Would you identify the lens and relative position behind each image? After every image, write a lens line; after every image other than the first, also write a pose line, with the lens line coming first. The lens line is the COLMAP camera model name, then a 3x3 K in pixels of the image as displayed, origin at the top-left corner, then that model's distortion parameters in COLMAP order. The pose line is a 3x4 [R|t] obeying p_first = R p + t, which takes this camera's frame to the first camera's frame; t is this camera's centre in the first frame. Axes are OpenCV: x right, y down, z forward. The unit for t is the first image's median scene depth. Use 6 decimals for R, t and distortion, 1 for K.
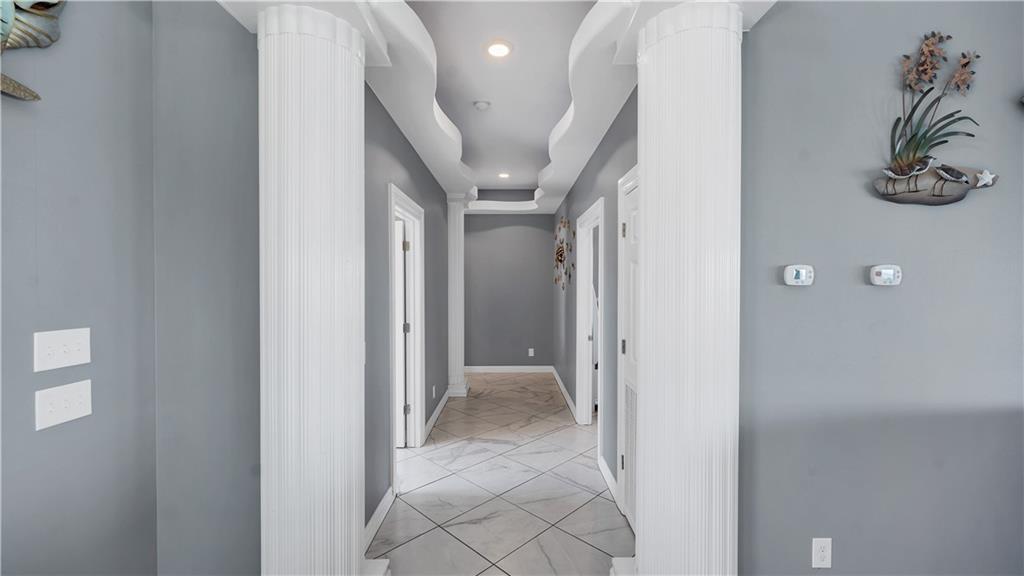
lens RADIAL K [[435.0, 0, 517.3], [0, 435.0, 289.0], [0, 0, 1]] dist [0.003160, 0.000309]
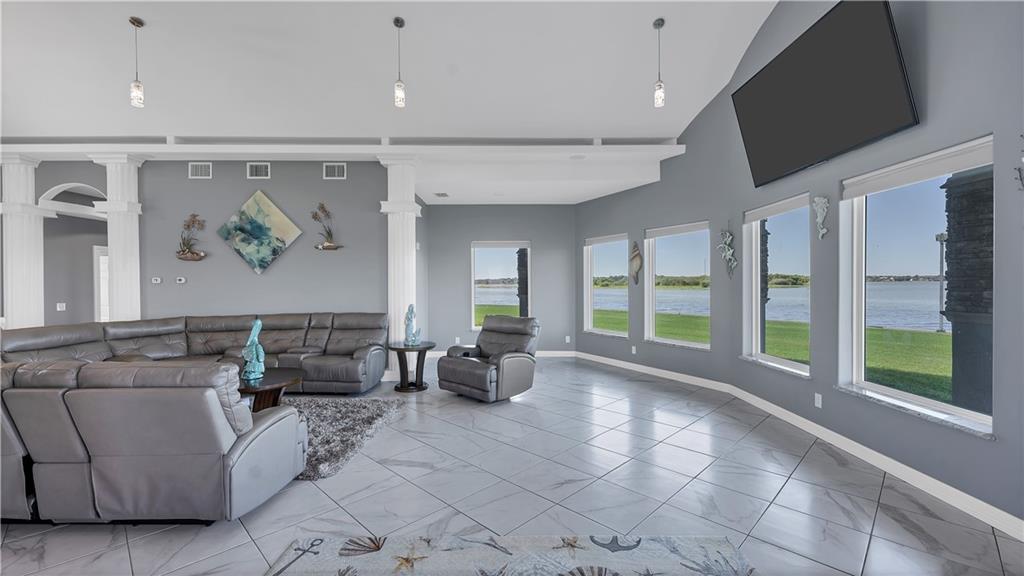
lens RADIAL K [[435.0, 0, 517.3], [0, 435.0, 289.0], [0, 0, 1]] dist [0.003160, 0.000309]
pose [[0.999640, -0.002621, -0.026692, 3.775166], [0.002672, 0.999995, 0.001873, 0.043229], [0.026687, -0.001943, 0.999642, -2.597403]]
